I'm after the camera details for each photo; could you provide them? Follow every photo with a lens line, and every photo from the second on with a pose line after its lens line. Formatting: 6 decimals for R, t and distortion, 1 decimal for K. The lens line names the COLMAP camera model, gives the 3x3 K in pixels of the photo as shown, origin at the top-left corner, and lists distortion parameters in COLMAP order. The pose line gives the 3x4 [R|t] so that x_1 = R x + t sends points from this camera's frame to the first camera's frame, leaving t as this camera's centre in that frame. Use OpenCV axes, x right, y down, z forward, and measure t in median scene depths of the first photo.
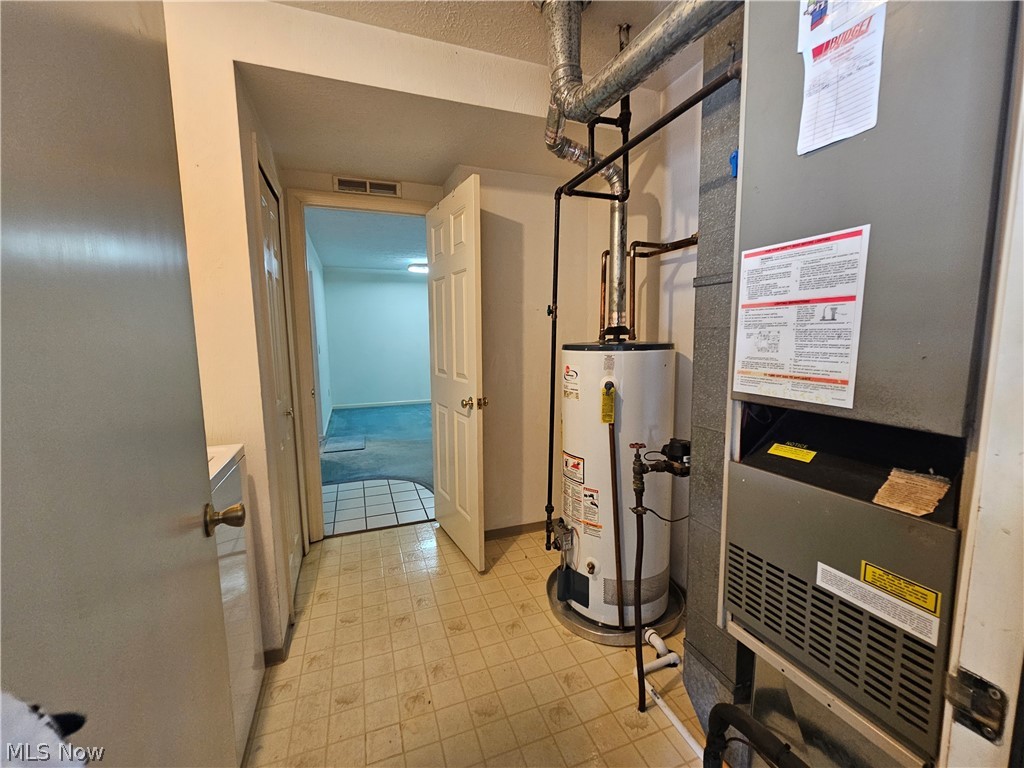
lens RADIAL K [[420.4, 0, 513.7], [0, 420.4, 388.4], [0, 0, 1]] dist [-0.002113, -0.000409]
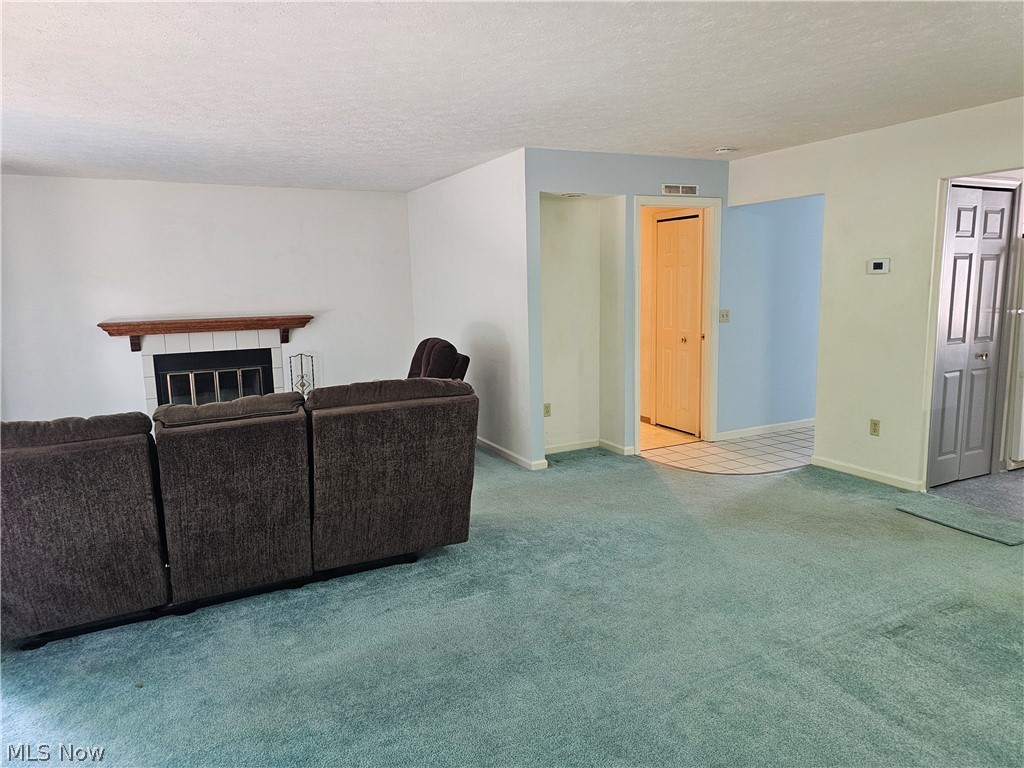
lens RADIAL K [[681.0, 0, 510.0], [0, 681.0, 377.9], [0, 0, 1]] dist [0.054628, -0.042822]
pose [[-0.993431, 0.050971, -0.102452, 0.317952], [0.022492, 0.964828, 0.261916, -0.358583], [0.112199, 0.257891, -0.959637, 2.356355]]
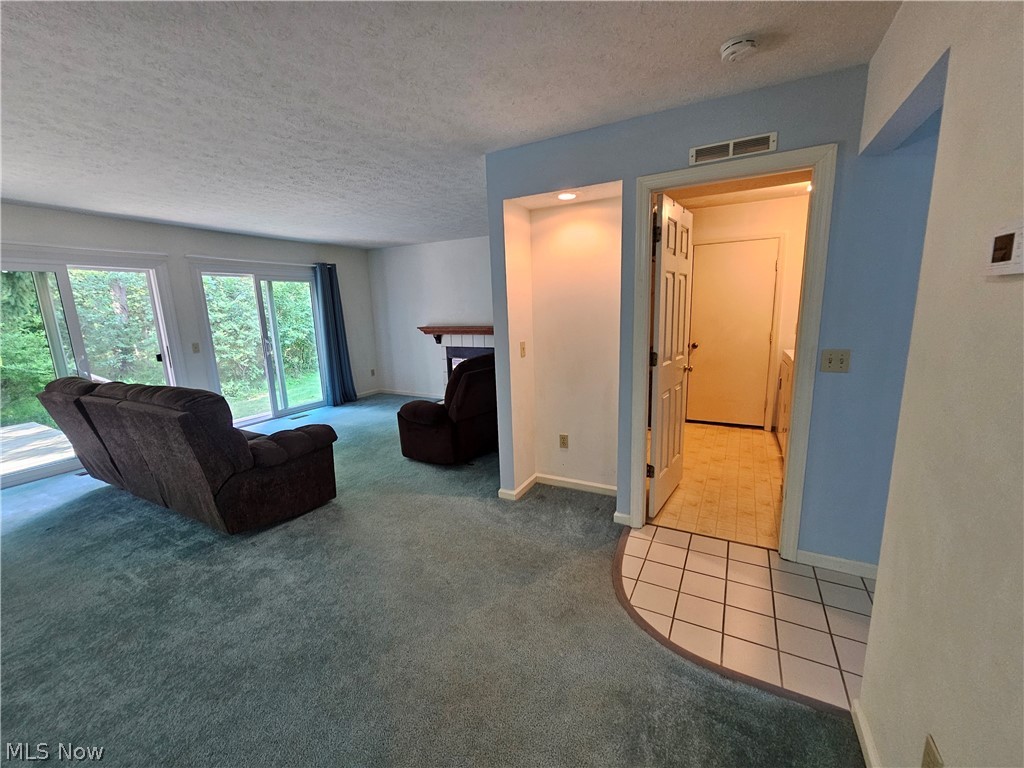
lens RADIAL K [[420.4, 0, 513.7], [0, 420.4, 388.4], [0, 0, 1]] dist [-0.002113, -0.000409]
pose [[-0.654970, -0.112378, 0.747252, -0.546170], [0.128279, 0.957992, 0.256508, -0.220786], [-0.744687, 0.263862, -0.613040, 1.441462]]
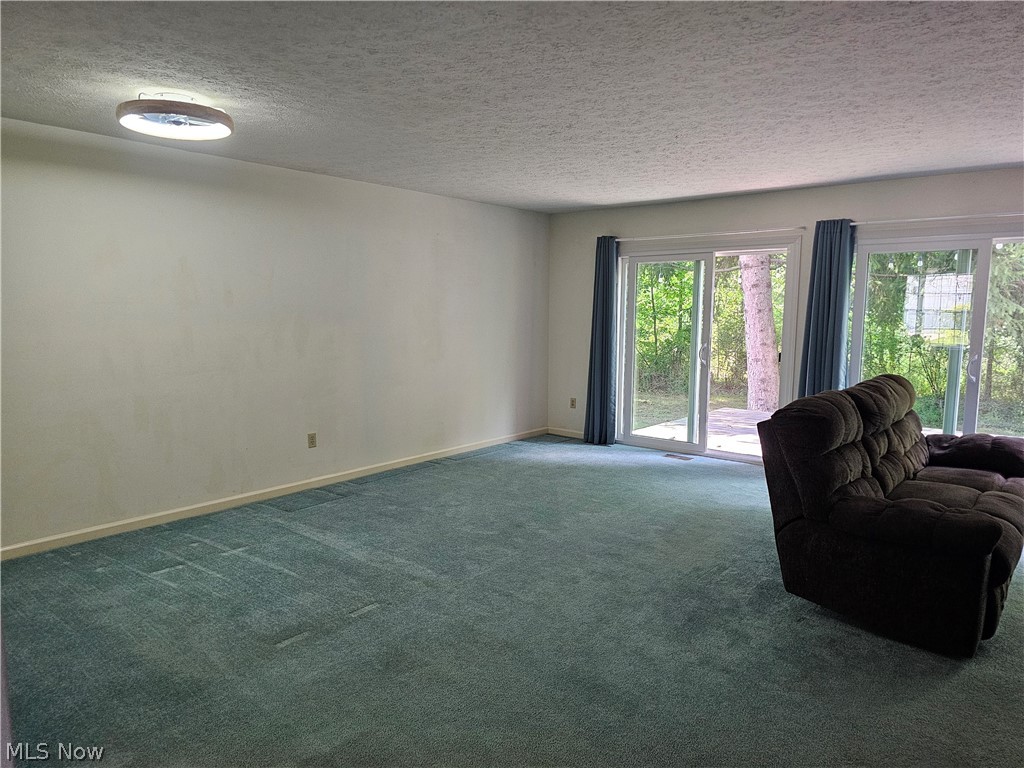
lens RADIAL K [[681.0, 0, 510.0], [0, 681.0, 377.9], [0, 0, 1]] dist [0.054628, -0.042822]
pose [[0.869119, -0.031563, 0.493596, -0.475803], [0.038343, 0.999258, -0.003616, -0.147591], [-0.493115, 0.022068, 0.869684, 0.802380]]
